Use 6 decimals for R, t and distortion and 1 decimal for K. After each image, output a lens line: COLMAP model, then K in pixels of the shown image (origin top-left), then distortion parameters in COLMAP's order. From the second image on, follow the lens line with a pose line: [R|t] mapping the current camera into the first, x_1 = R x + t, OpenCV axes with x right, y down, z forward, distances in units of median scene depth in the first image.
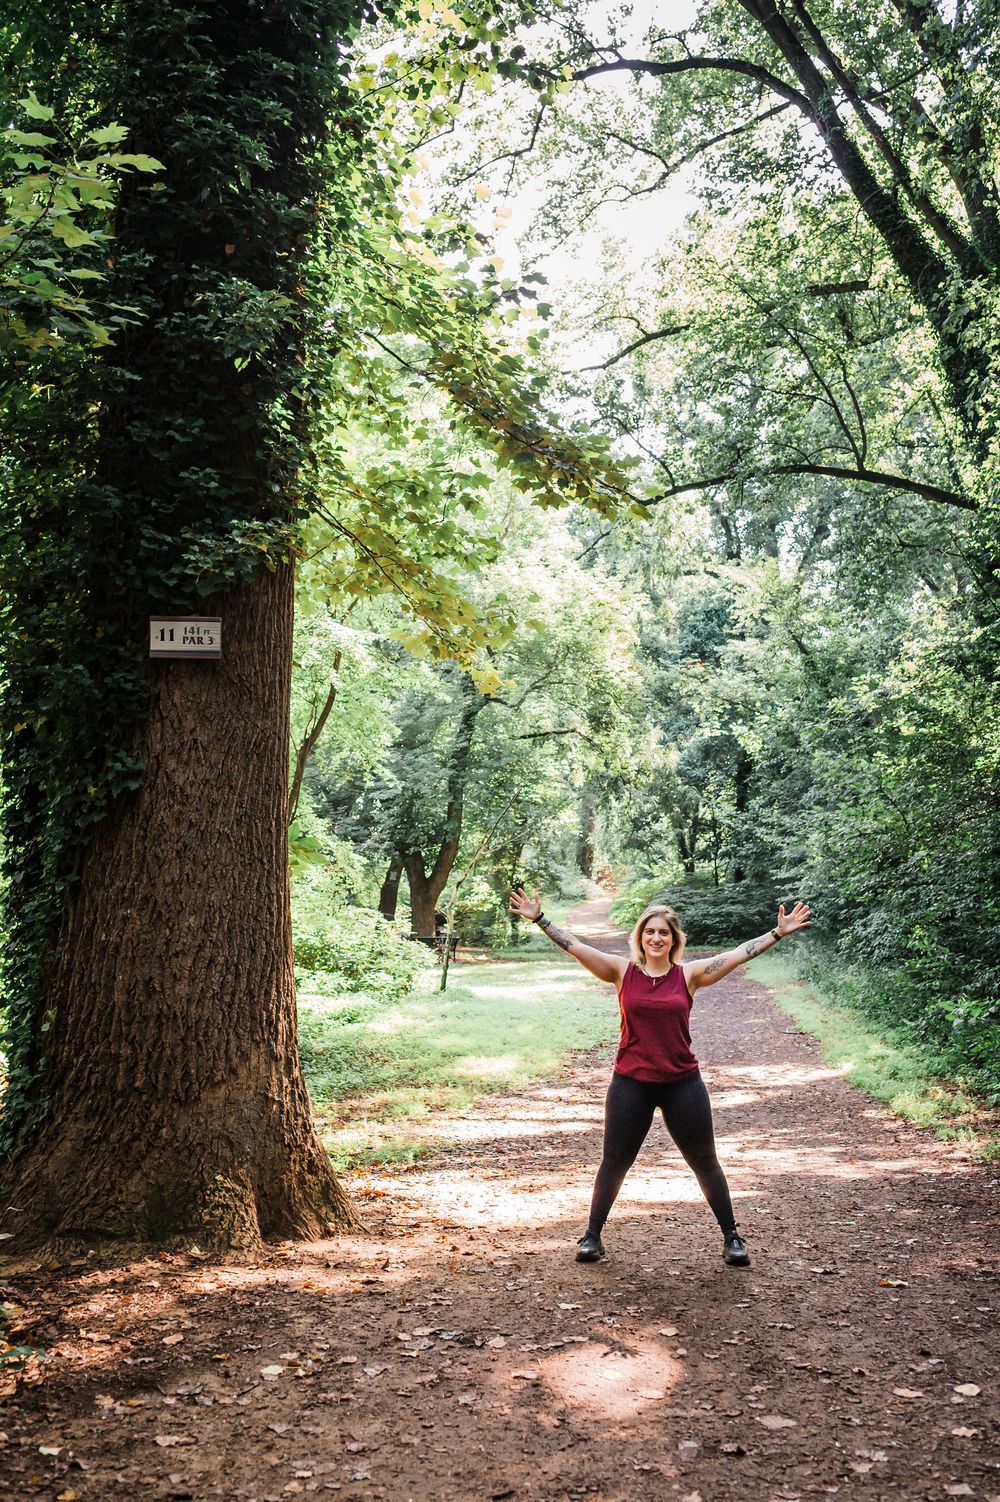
lens RADIAL K [[1538.5, 0, 479.7], [0, 1538.5, 742.5], [0, 0, 1]] dist [-0.003486, 0.004291]
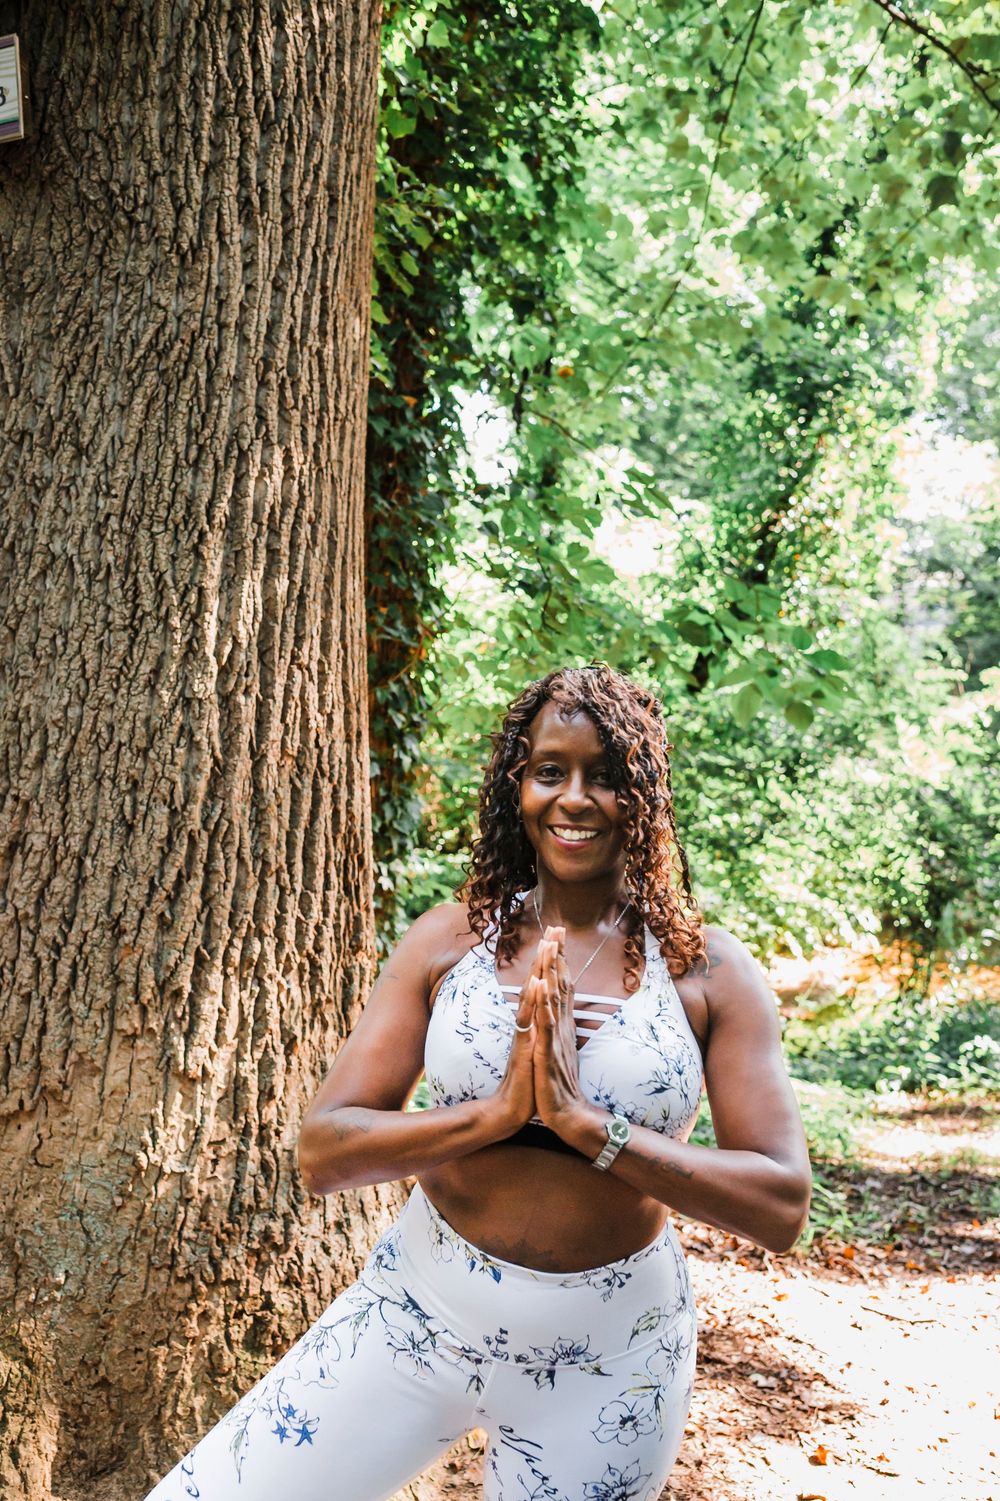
lens RADIAL K [[1535.9, 0, 498.9], [0, 1535.9, 772.7], [0, 0, 1]] dist [-0.014664, 0.020698]
pose [[0.787095, 0.052271, -0.614613, 0.203579], [0.018041, 0.994026, 0.107644, 0.076649], [0.616567, -0.095814, 0.781450, 0.738963]]
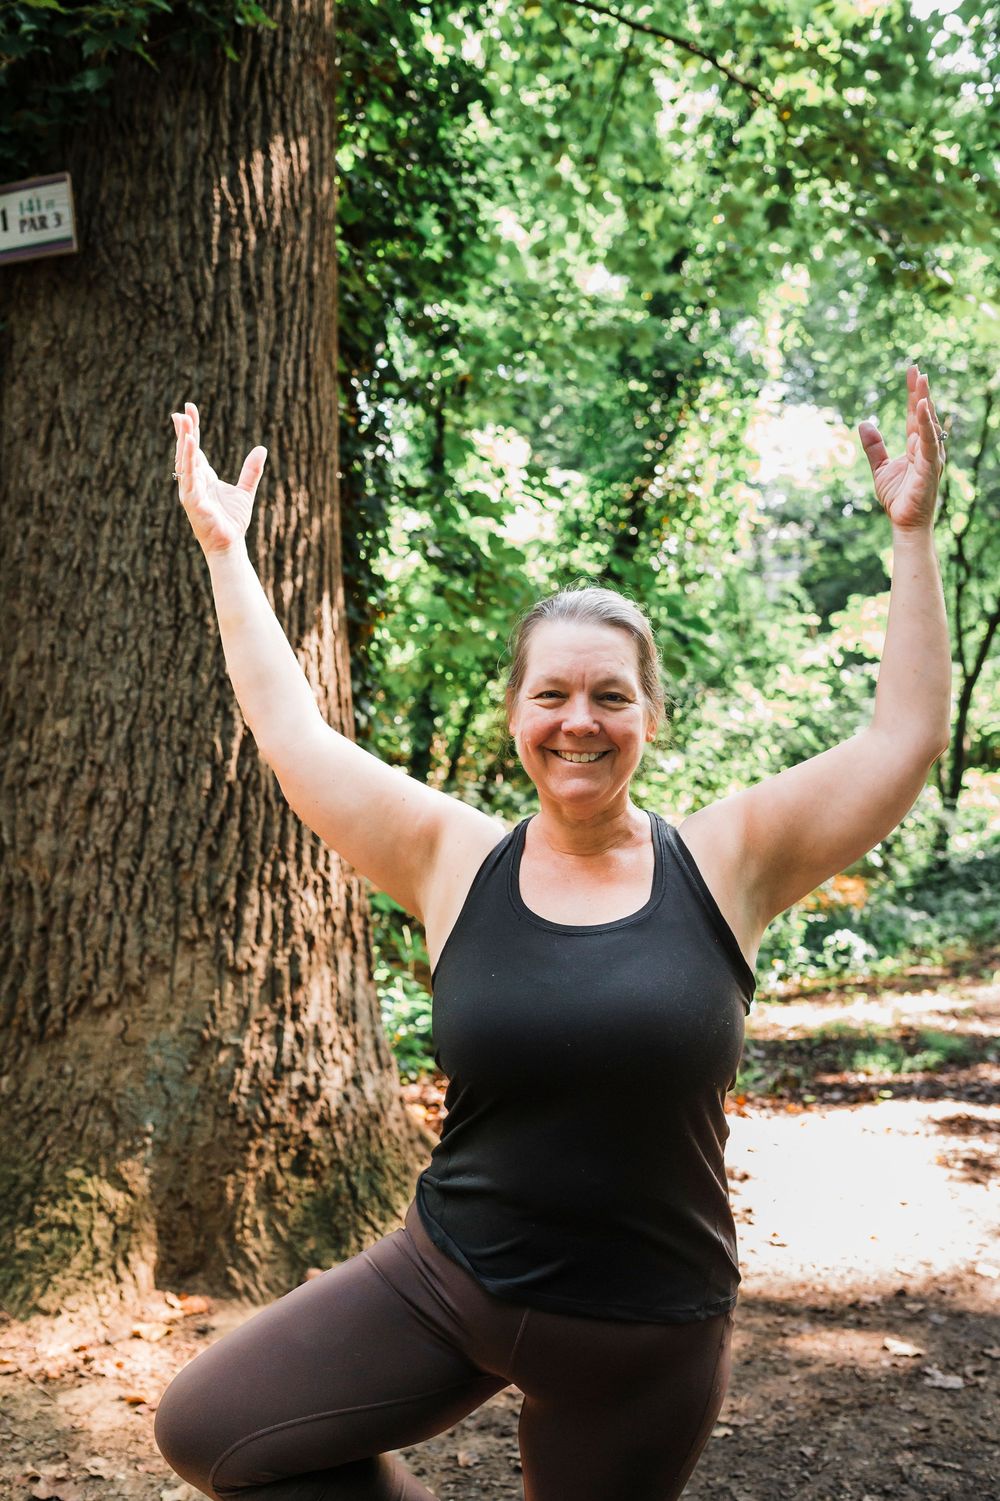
lens RADIAL K [[1443.2, 0, 495.0], [0, 1443.2, 746.2], [0, 0, 1]] dist [-0.012044, 0.013274]
pose [[0.830397, 0.022874, -0.556702, 0.245221], [0.057020, 0.990422, 0.125749, 0.064149], [0.554247, -0.136165, 0.821139, 0.642097]]
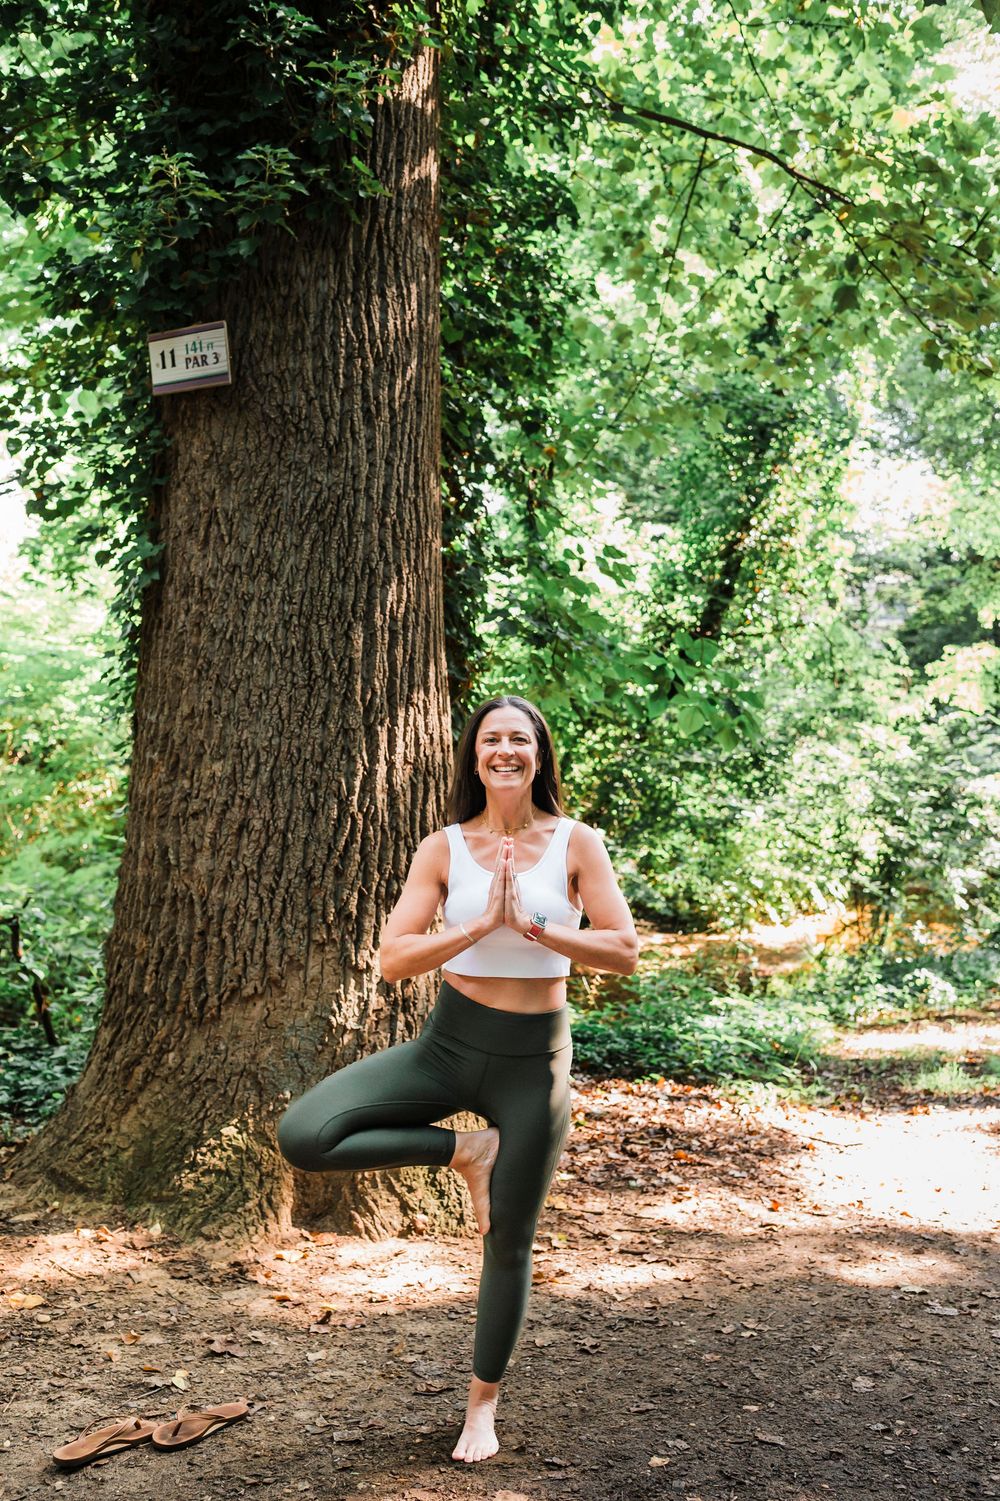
lens RADIAL K [[1462.7, 0, 476.3], [0, 1462.7, 785.9], [0, 0, 1]] dist [-0.020382, 0.031341]
pose [[0.781445, 0.019003, -0.623685, 0.320689], [0.066668, 0.991272, 0.113735, 0.055393], [0.620402, -0.130457, 0.773358, 0.551205]]
